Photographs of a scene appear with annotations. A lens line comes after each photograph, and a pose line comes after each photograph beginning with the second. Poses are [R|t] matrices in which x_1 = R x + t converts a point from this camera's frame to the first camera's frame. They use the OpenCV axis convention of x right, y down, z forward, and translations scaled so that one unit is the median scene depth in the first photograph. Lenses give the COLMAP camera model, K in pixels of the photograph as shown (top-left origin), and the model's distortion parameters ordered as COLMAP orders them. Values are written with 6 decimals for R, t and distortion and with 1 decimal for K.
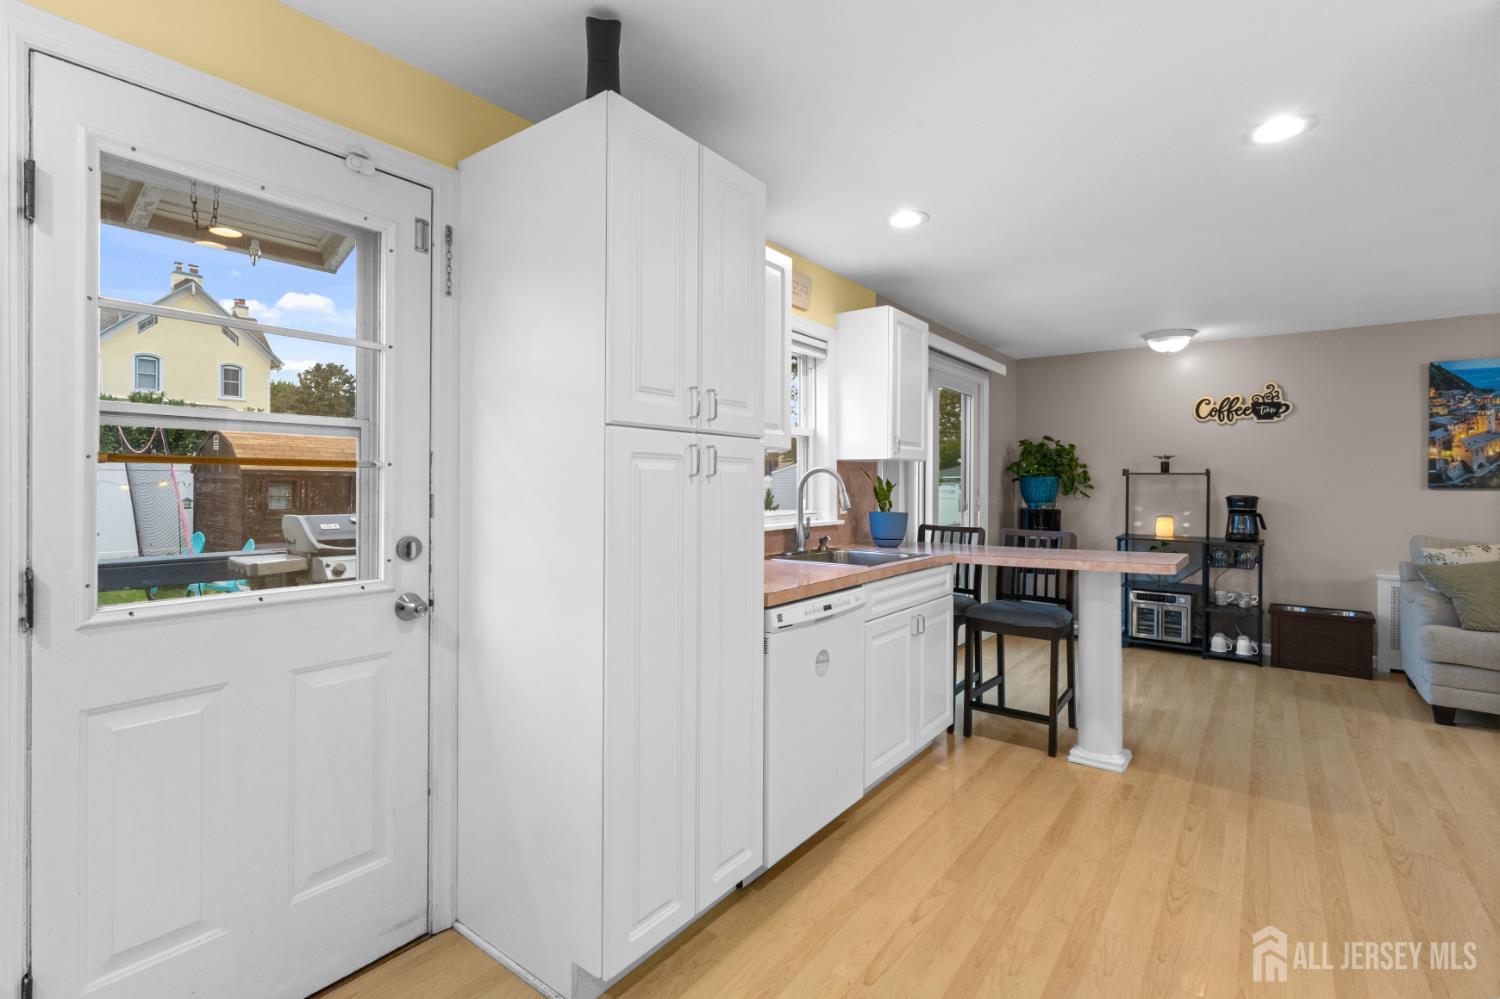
lens RADIAL K [[705.5, 0, 745.1], [0, 705.5, 478.2], [0, 0, 1]] dist [0.004084, 0.002609]
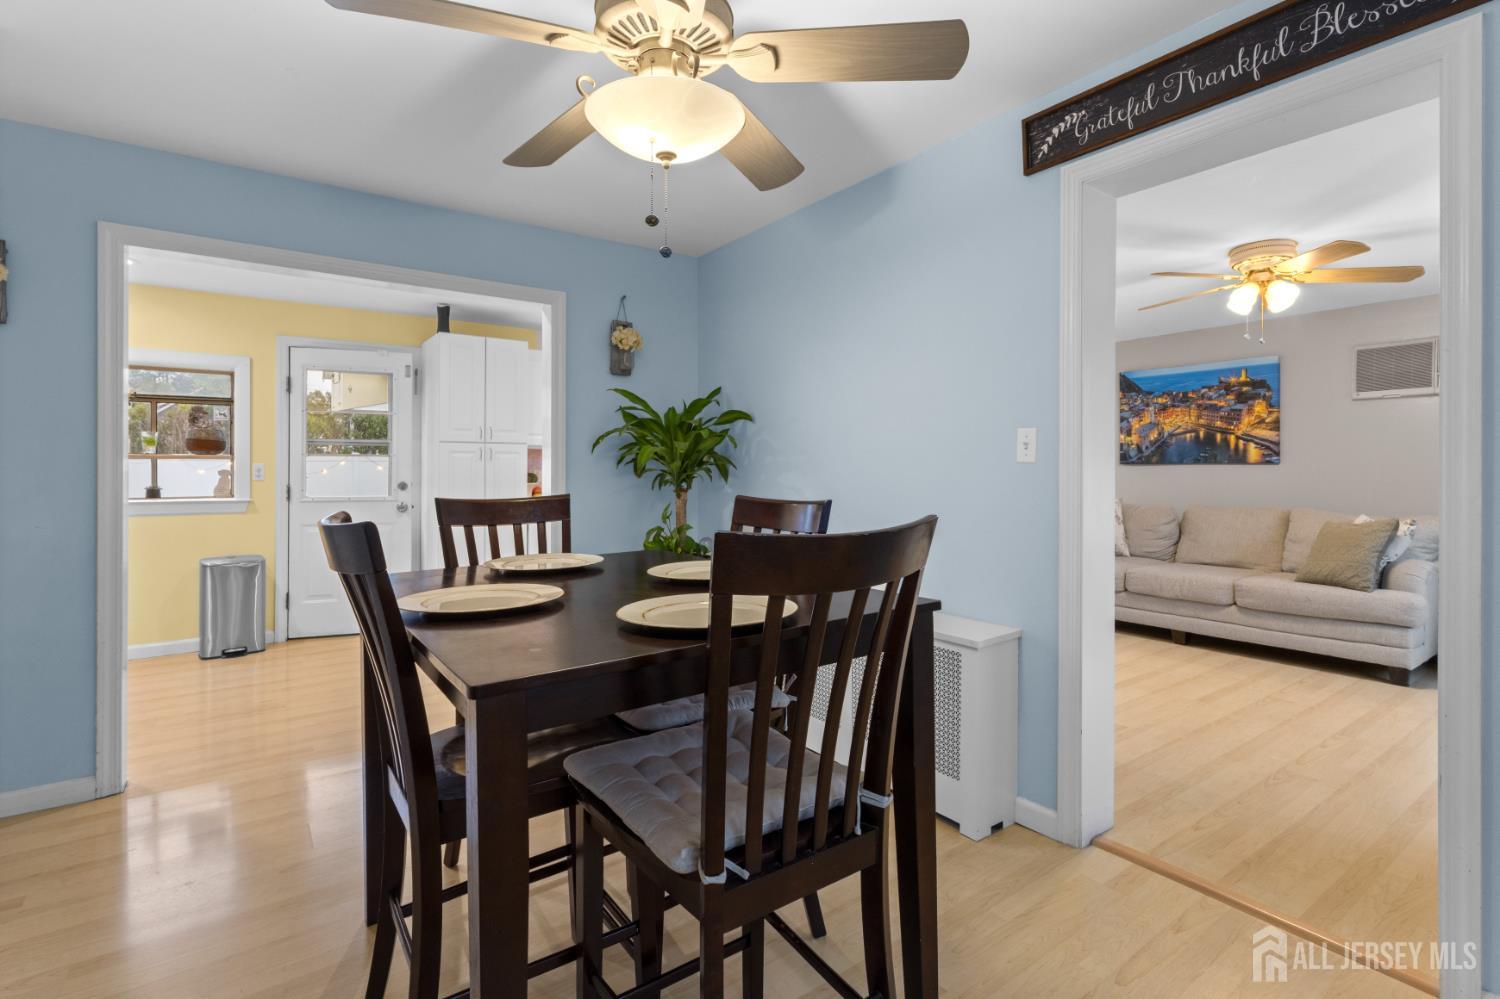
lens RADIAL K [[705.5, 0, 744.6], [0, 705.5, 473.1], [0, 0, 1]] dist [0.004084, 0.002609]
pose [[0.954167, -0.004749, -0.299239, 0.705580], [0.007200, 0.999949, 0.007089, 0.016679], [0.299190, -0.008919, 0.954152, -0.539937]]
